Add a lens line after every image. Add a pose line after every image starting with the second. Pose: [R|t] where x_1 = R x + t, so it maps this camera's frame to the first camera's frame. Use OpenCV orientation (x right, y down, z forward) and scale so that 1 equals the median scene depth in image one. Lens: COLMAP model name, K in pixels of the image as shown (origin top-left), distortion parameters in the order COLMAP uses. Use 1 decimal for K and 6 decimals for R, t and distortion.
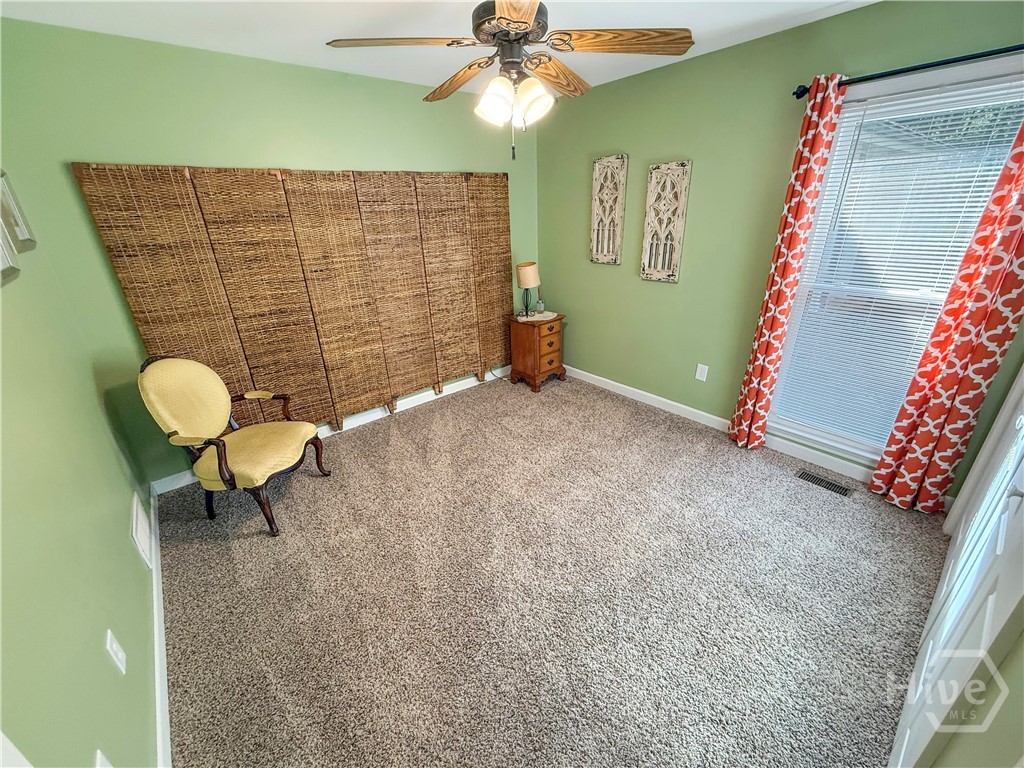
lens RADIAL K [[411.6, 0, 512.0], [0, 411.6, 384.0], [0, 0, 1]] dist [0.000108, 0.000101]
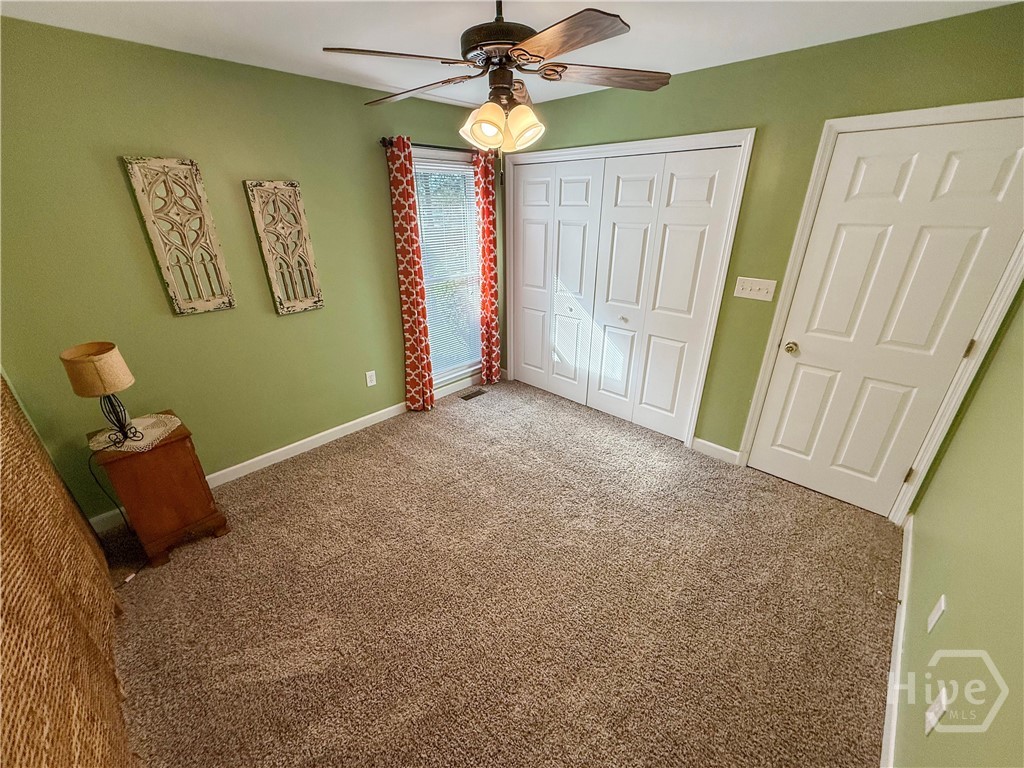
lens RADIAL K [[405.6, 0, 512.0], [0, 405.6, 384.0], [0, 0, 1]] dist [-0.002558, 0.000116]
pose [[-0.114015, -0.368294, 0.922692, -0.578234], [0.401582, 0.832406, 0.381879, -0.278044], [-0.908698, 0.414077, 0.052993, 0.616855]]
